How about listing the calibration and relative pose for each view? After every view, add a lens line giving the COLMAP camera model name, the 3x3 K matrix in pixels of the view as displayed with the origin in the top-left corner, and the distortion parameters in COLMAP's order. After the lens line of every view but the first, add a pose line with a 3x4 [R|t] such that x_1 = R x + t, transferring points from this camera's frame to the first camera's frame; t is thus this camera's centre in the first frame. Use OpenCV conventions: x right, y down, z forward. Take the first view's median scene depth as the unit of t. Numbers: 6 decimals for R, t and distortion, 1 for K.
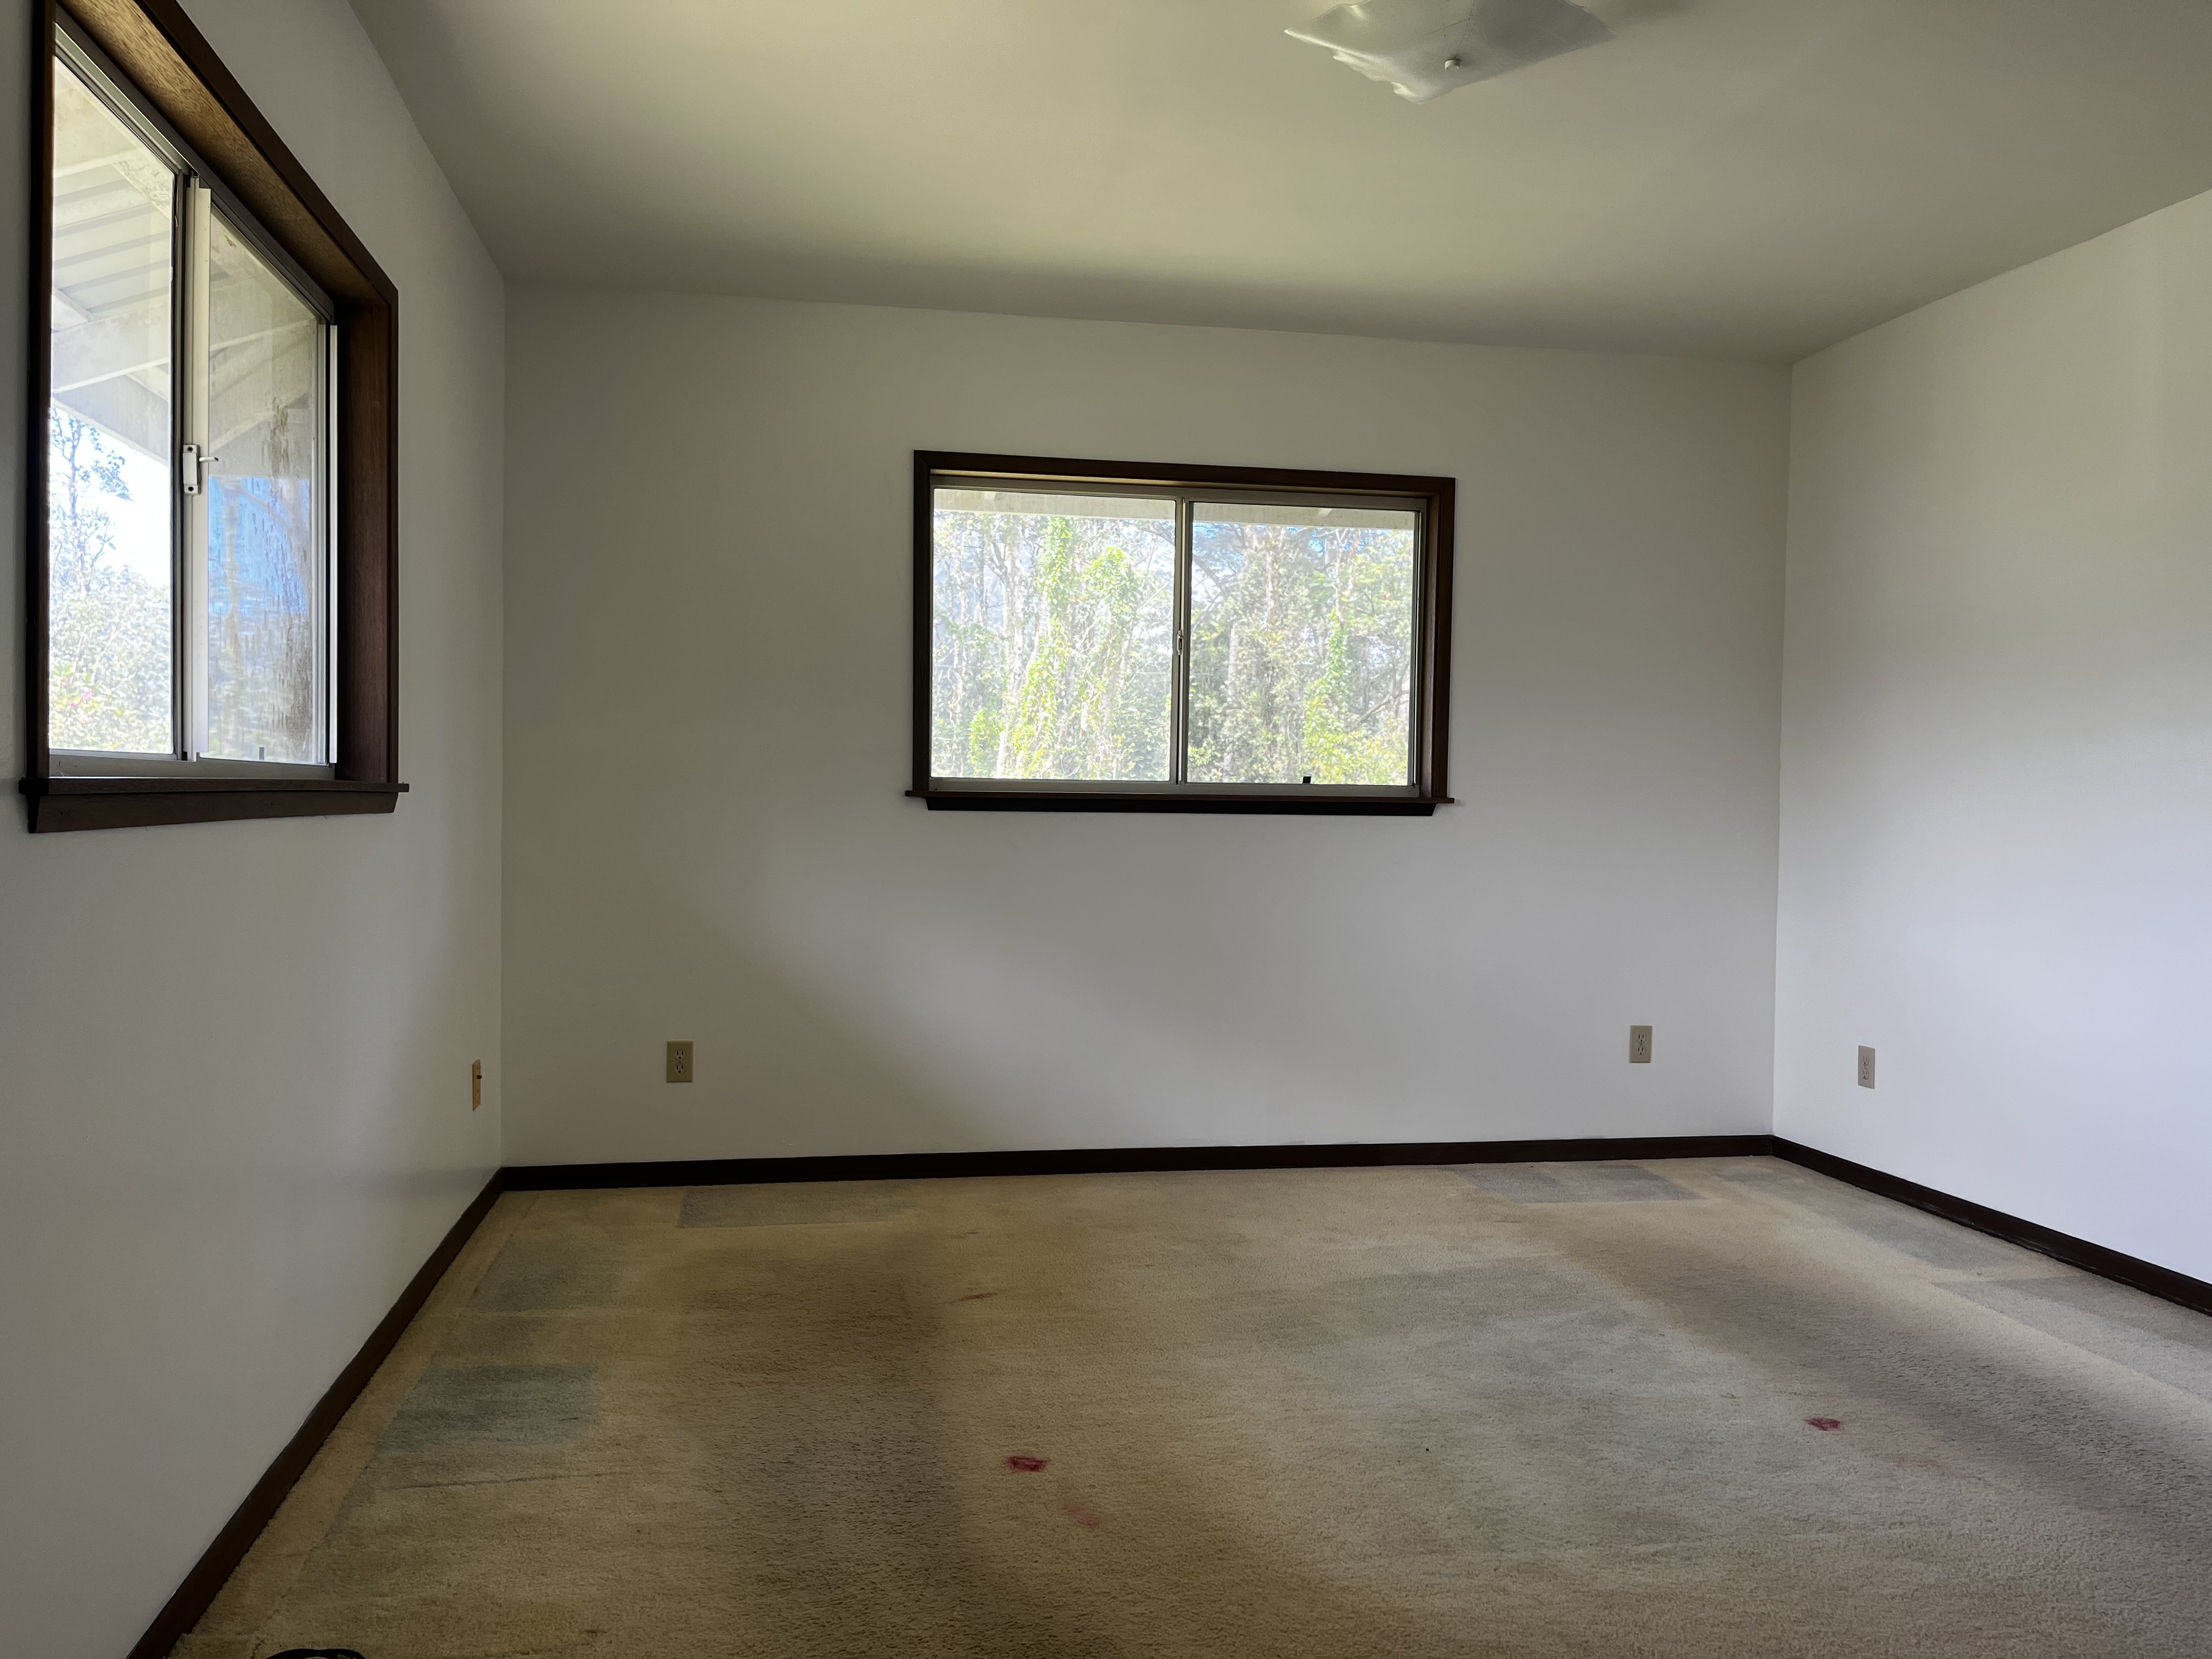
lens RADIAL K [[1670.9, 0, 1106.0], [0, 1670.9, 829.5], [0, 0, 1]] dist [0.078923, -0.065863]
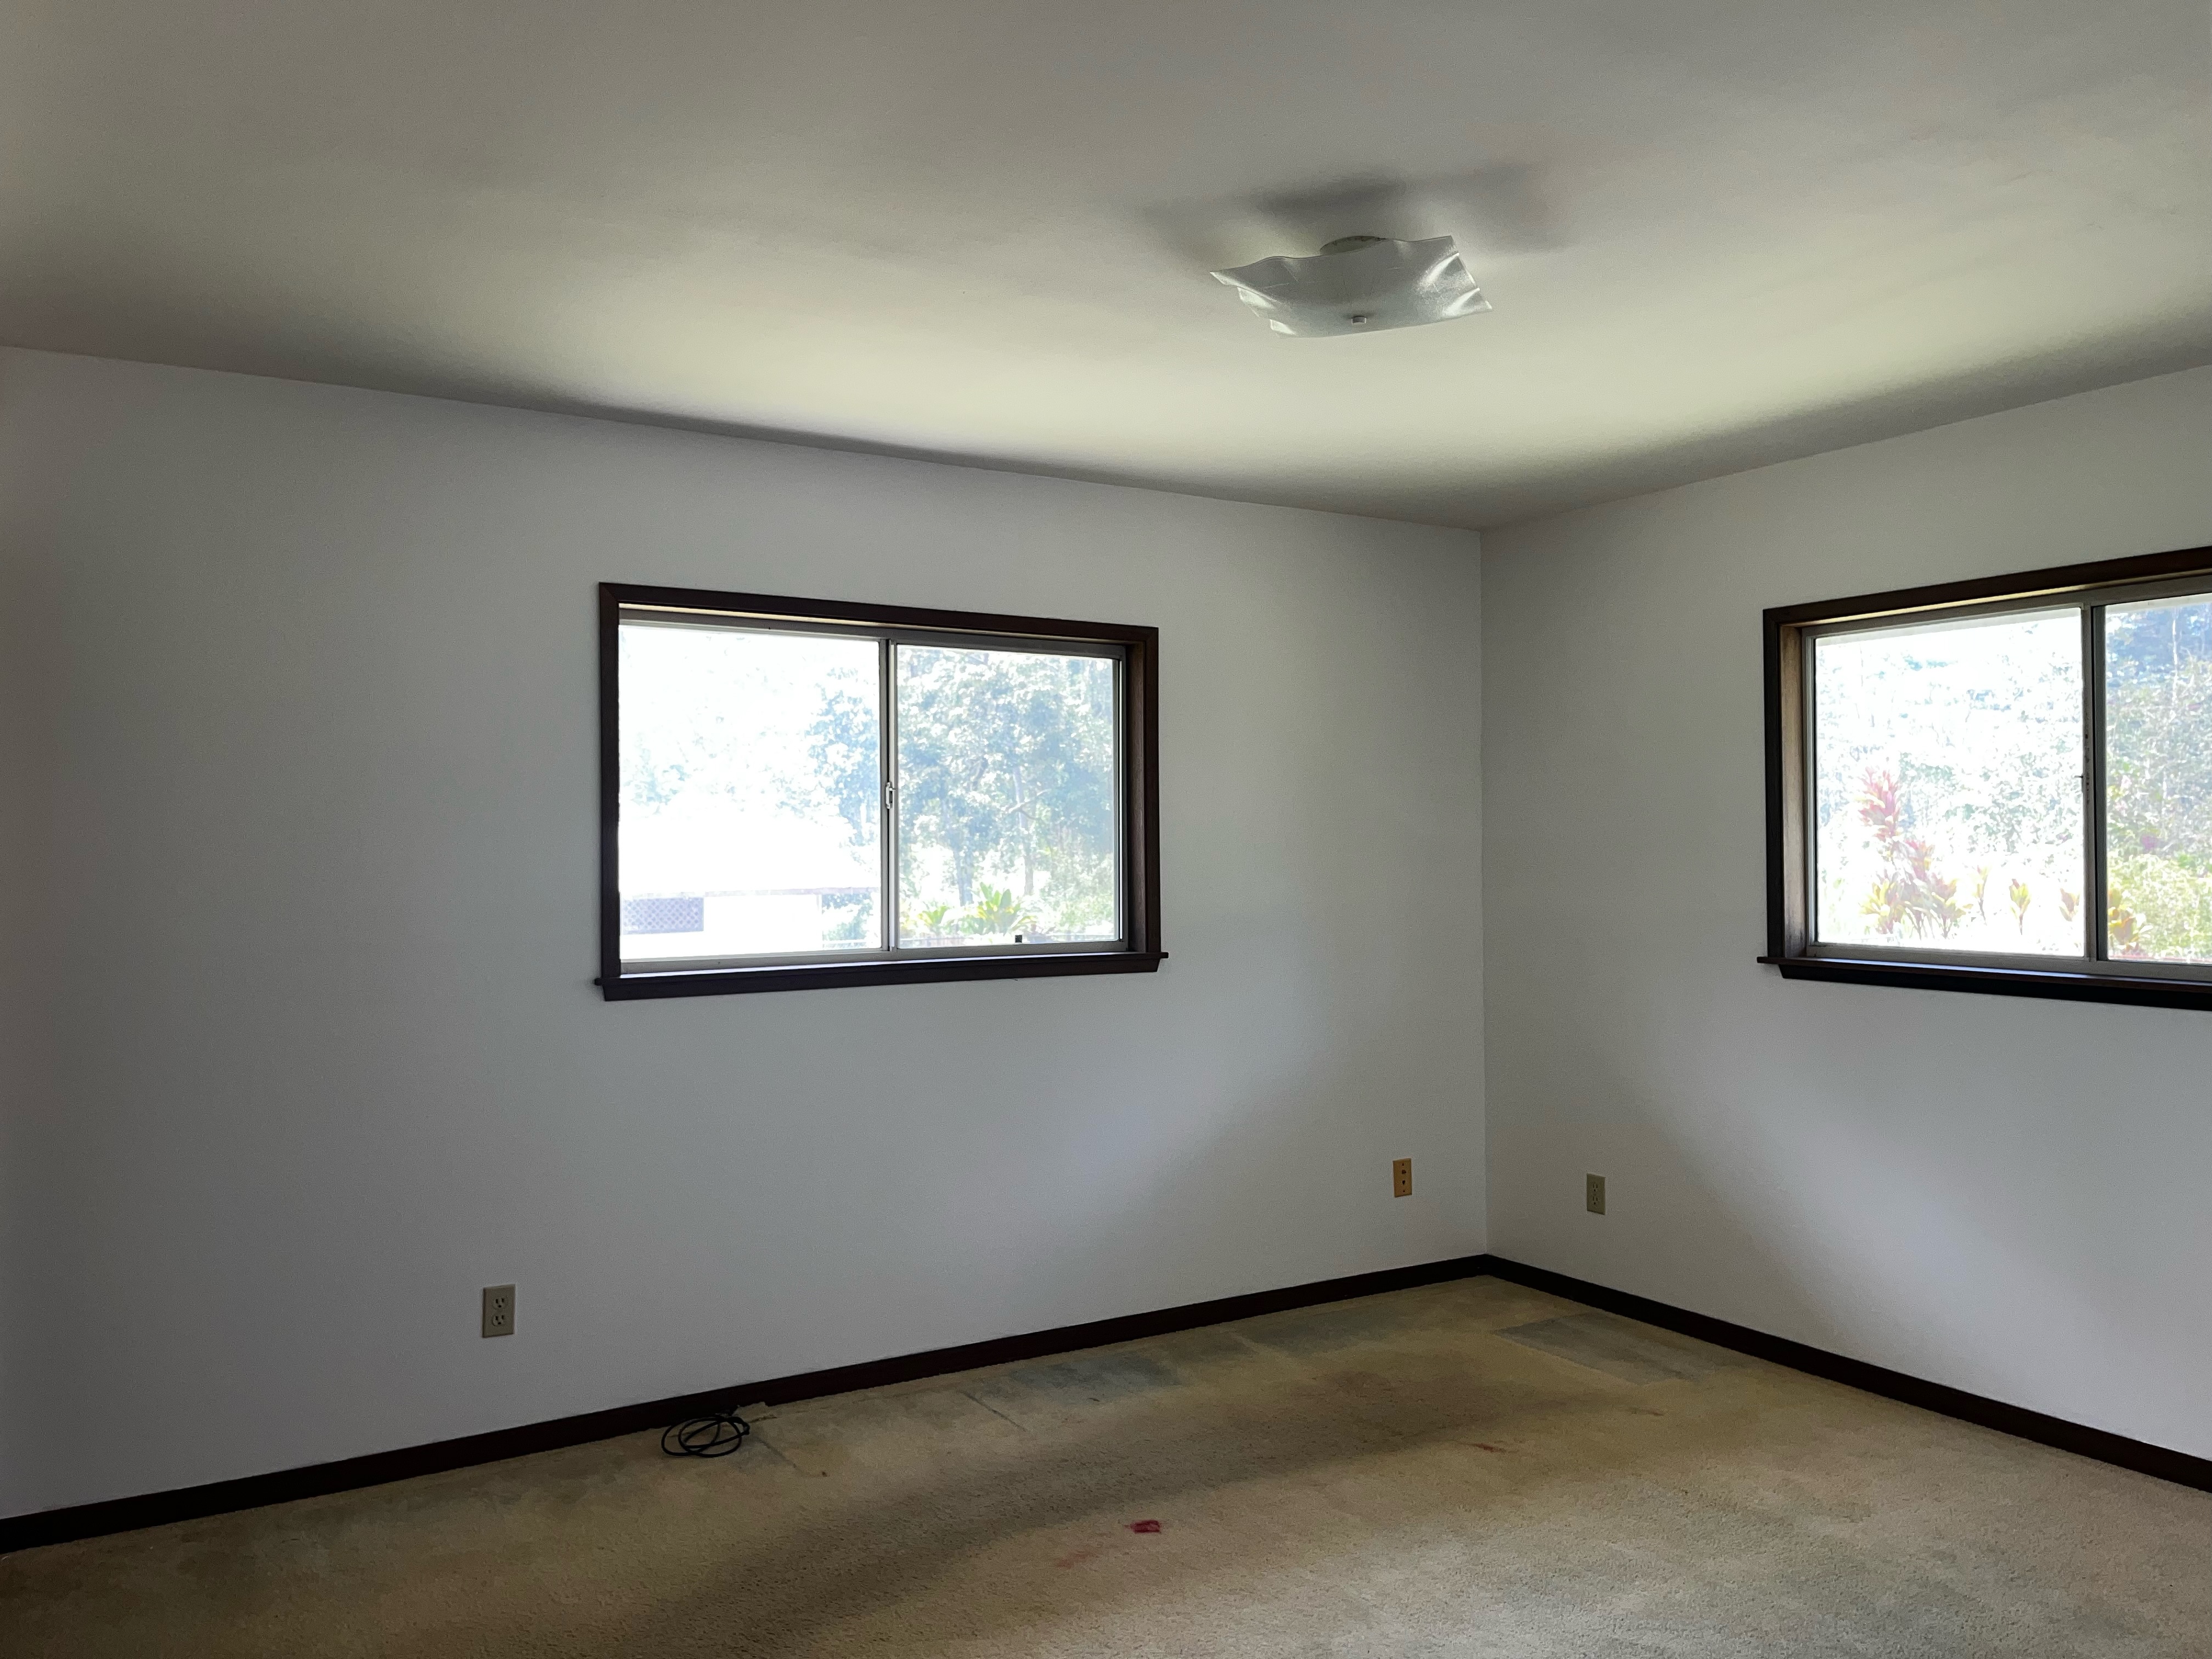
lens RADIAL K [[1670.9, 0, 1106.0], [0, 1670.9, 829.5], [0, 0, 1]] dist [0.078923, -0.065863]
pose [[0.365885, -0.026341, -0.930287, 0.923429], [-0.008286, 0.999468, -0.031559, -0.088569], [0.930623, 0.019256, 0.365472, 0.400282]]
